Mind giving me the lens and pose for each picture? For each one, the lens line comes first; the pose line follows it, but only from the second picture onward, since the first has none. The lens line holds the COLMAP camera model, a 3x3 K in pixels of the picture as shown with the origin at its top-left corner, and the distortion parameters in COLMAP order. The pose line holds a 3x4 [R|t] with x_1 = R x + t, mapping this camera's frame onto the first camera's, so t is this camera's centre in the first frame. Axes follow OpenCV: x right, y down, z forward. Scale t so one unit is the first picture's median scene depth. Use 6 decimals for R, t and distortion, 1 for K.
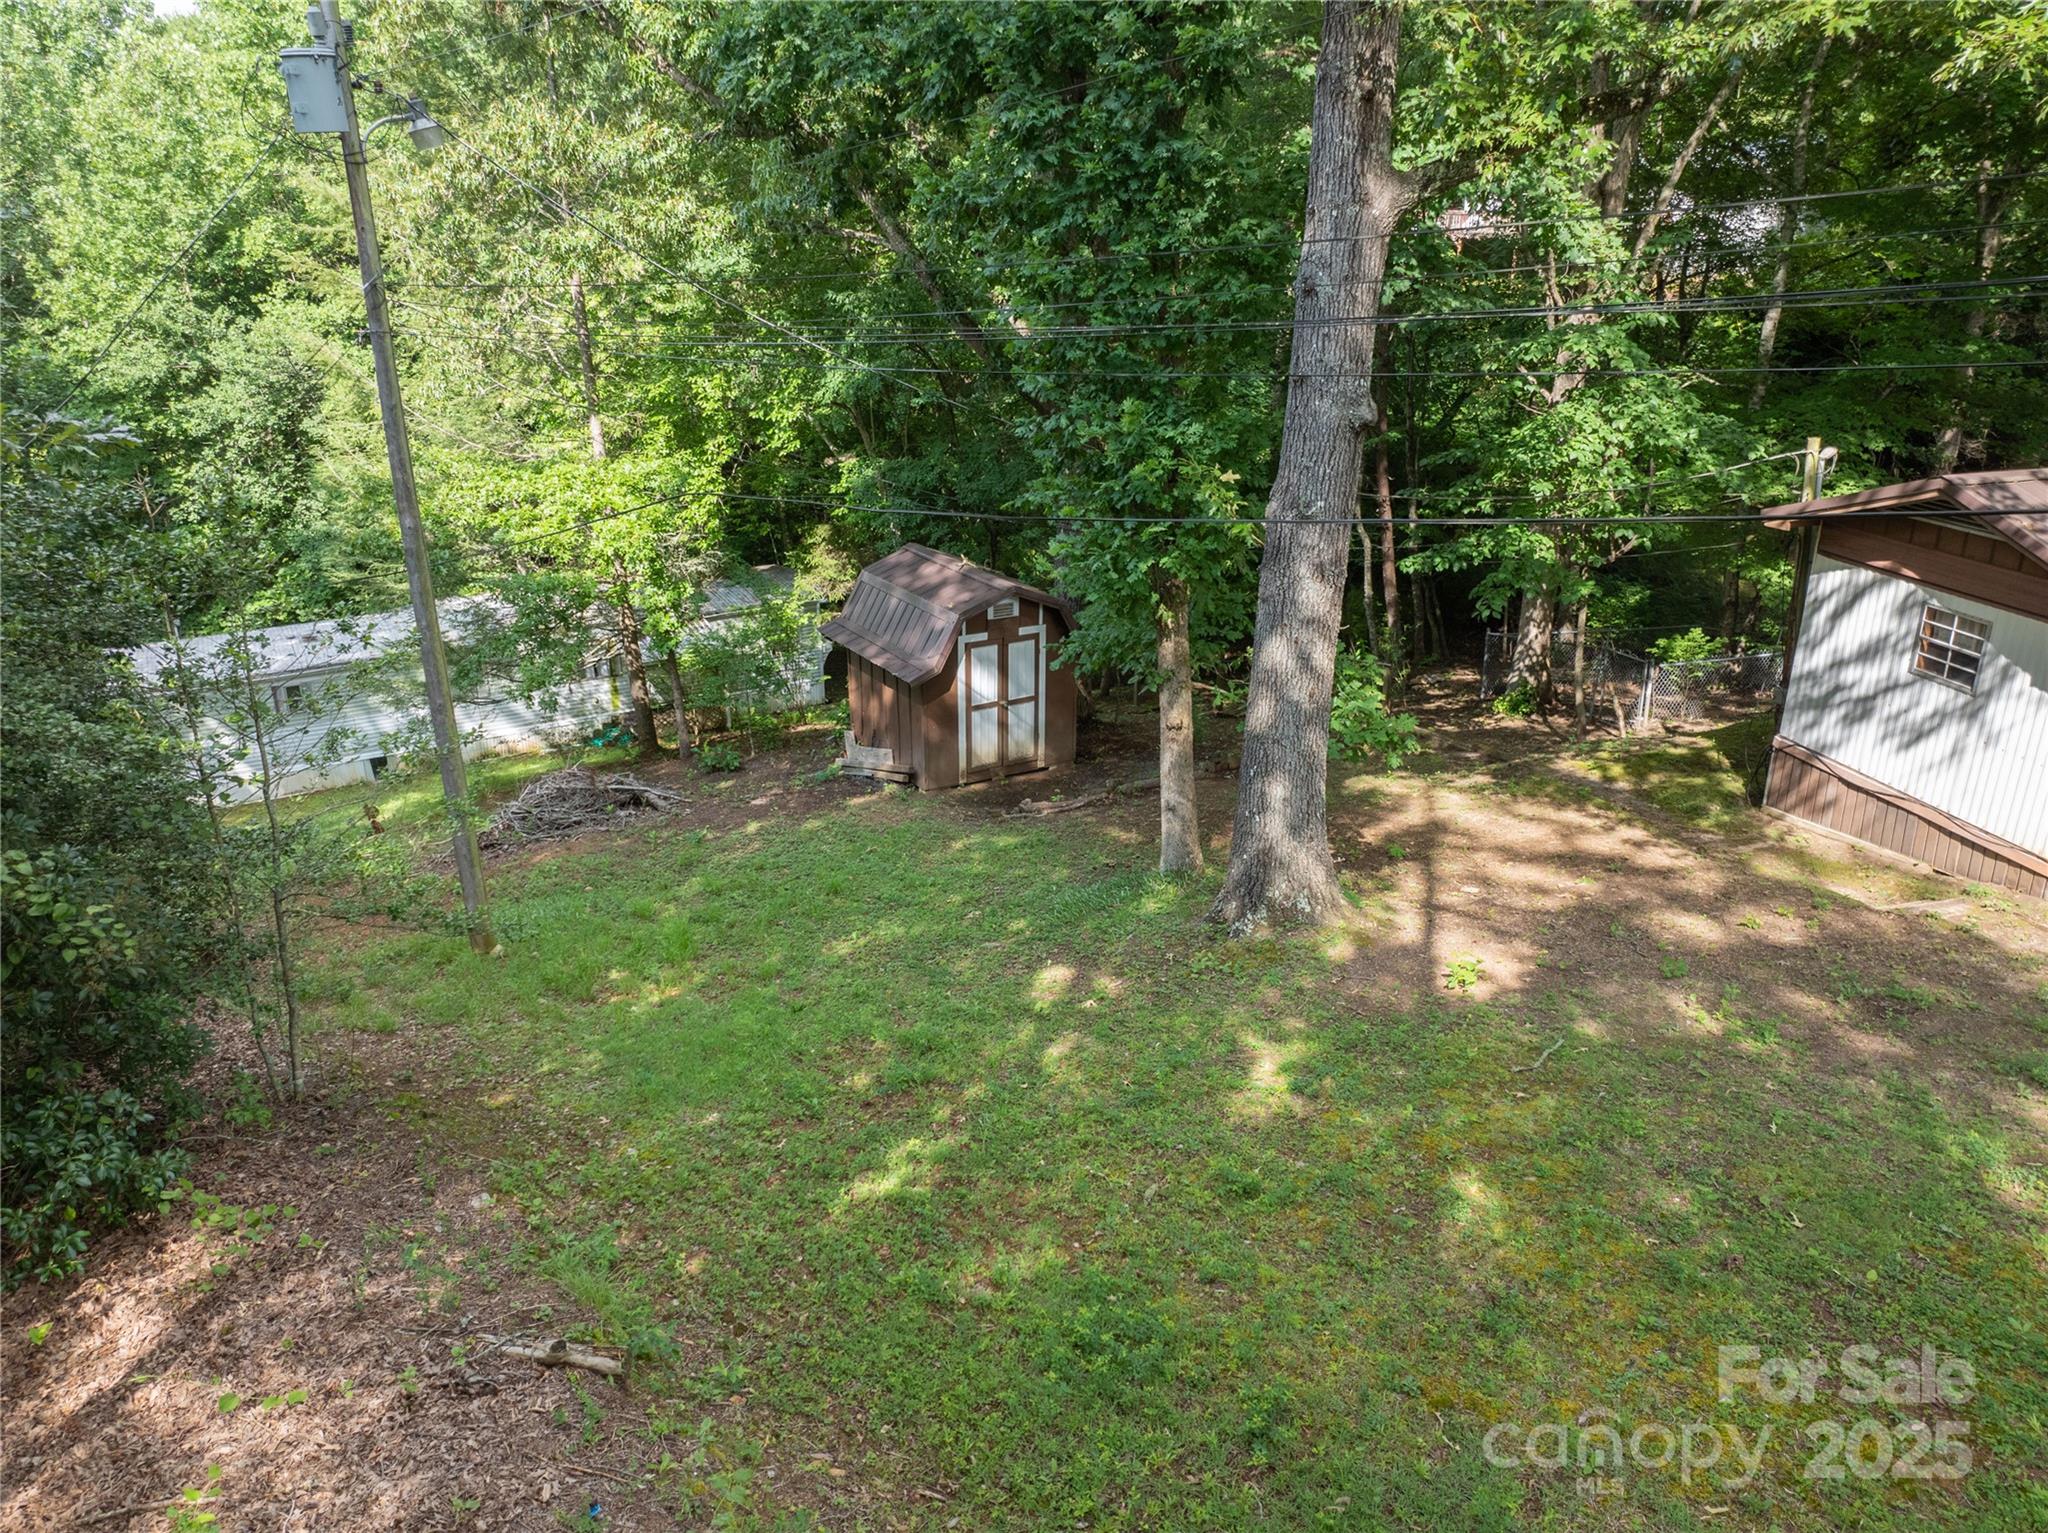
lens RADIAL K [[1479.4, 0, 1032.3], [0, 1479.4, 764.8], [0, 0, 1]] dist [-0.091684, 0.067184]
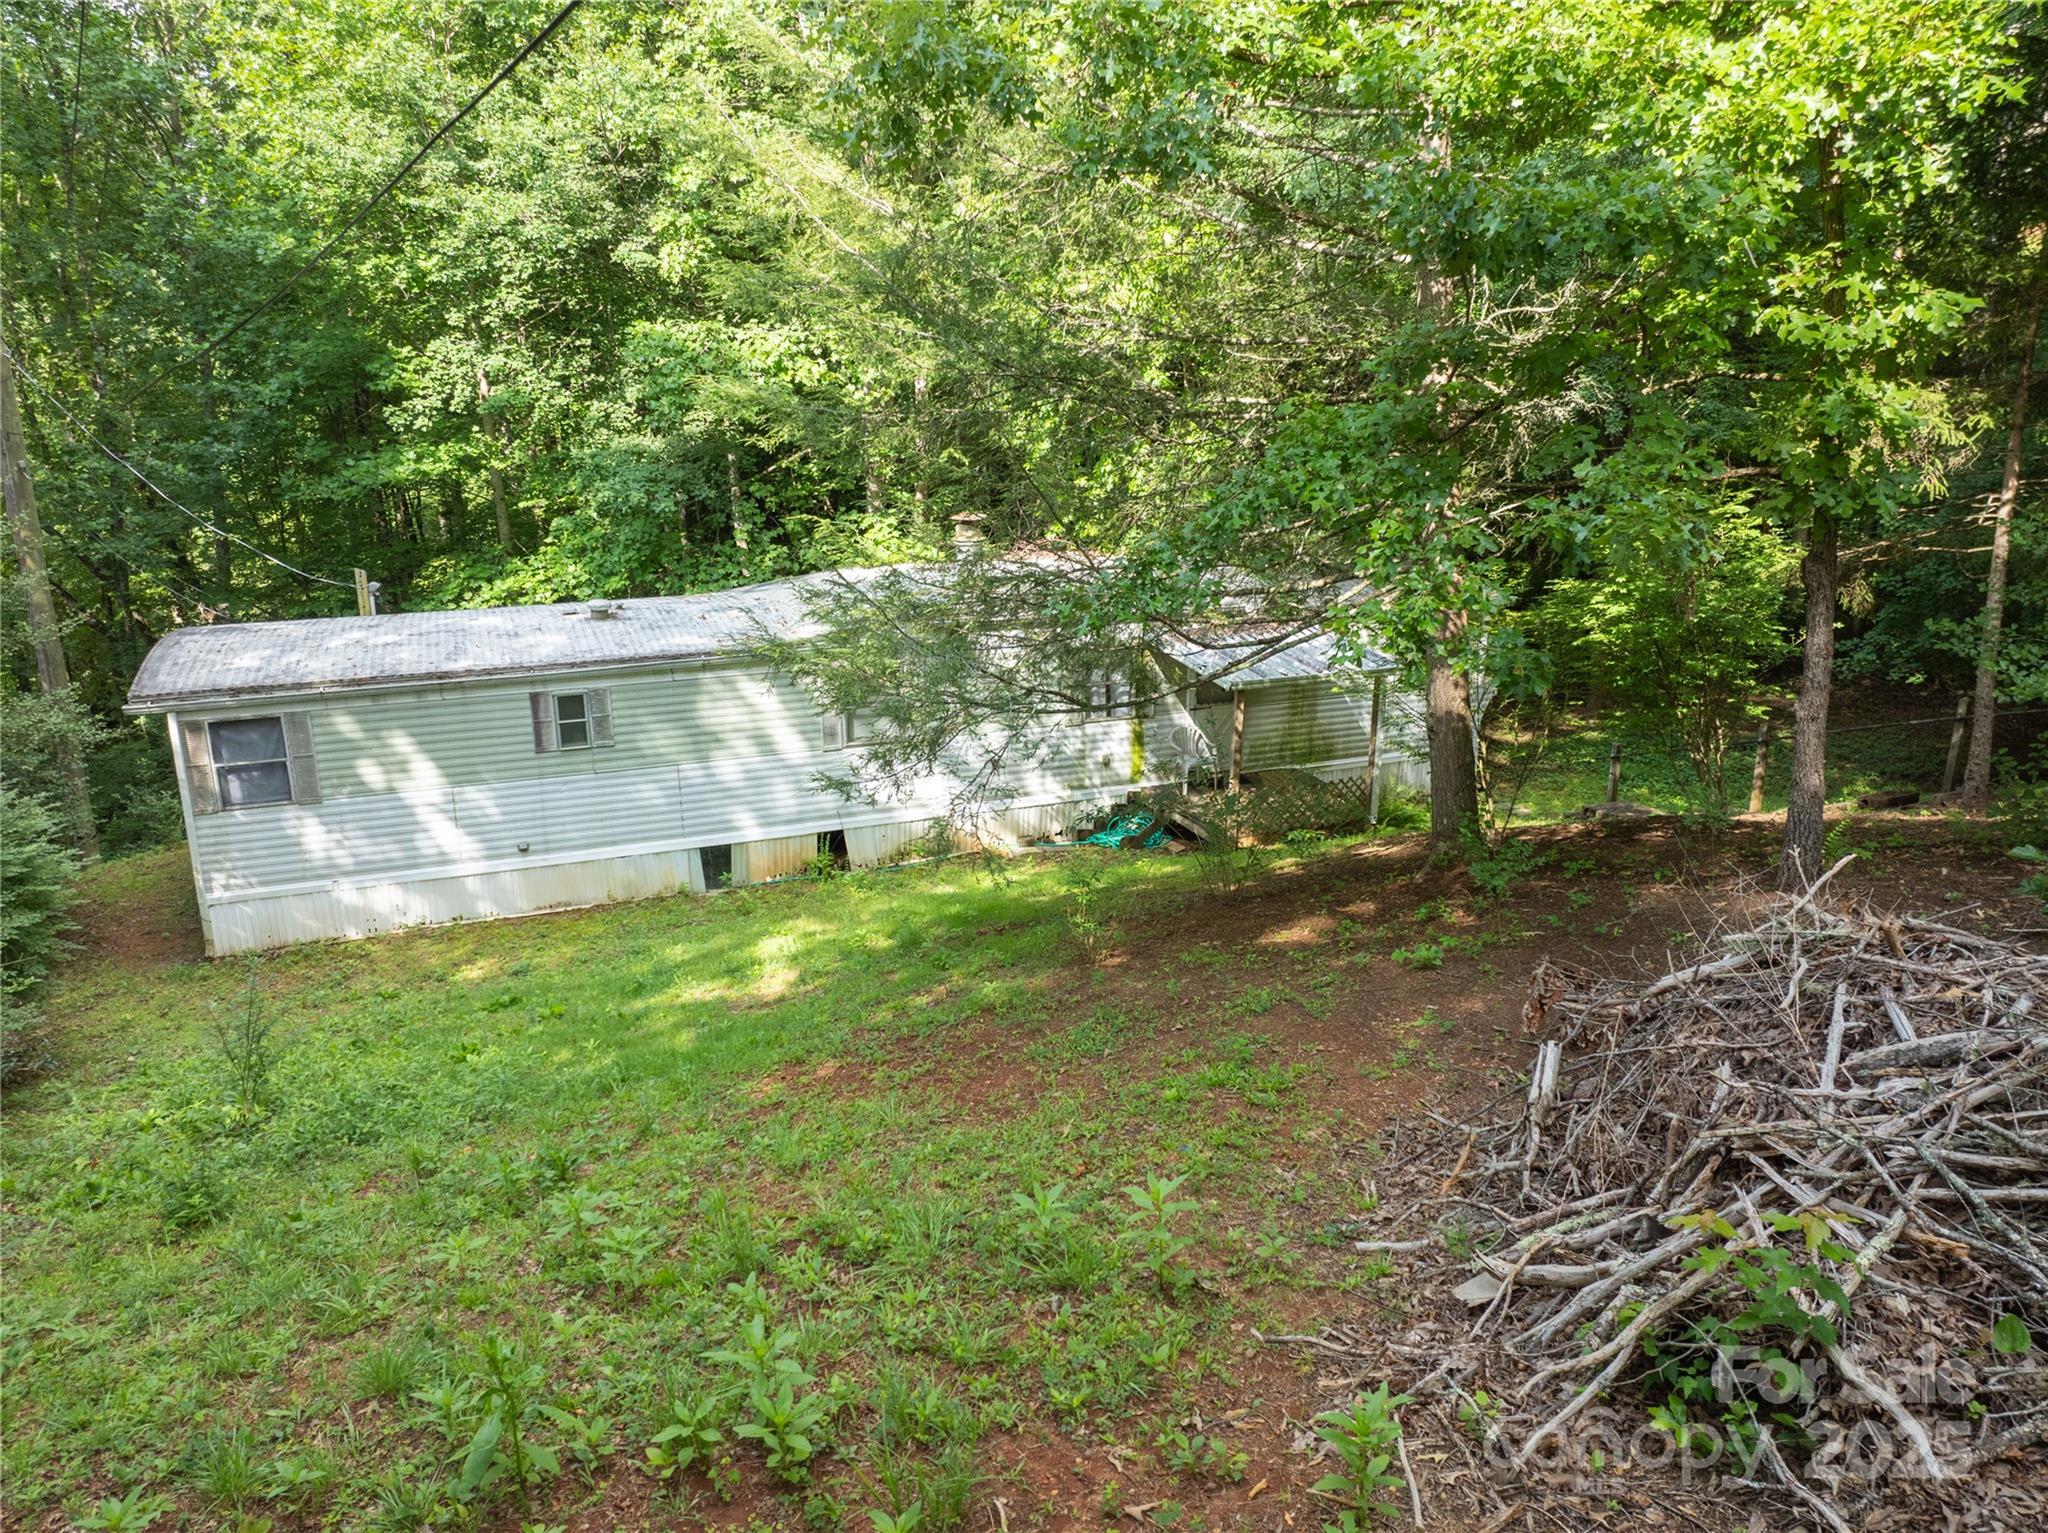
lens RADIAL K [[1479.4, 0, 1032.3], [0, 1479.4, 764.8], [0, 0, 1]] dist [-0.091684, 0.067184]
pose [[0.987611, 0.025959, -0.154757, -0.247154], [-0.038670, 0.996069, -0.079698, 0.002333], [0.152080, 0.084695, 0.984733, 0.477070]]
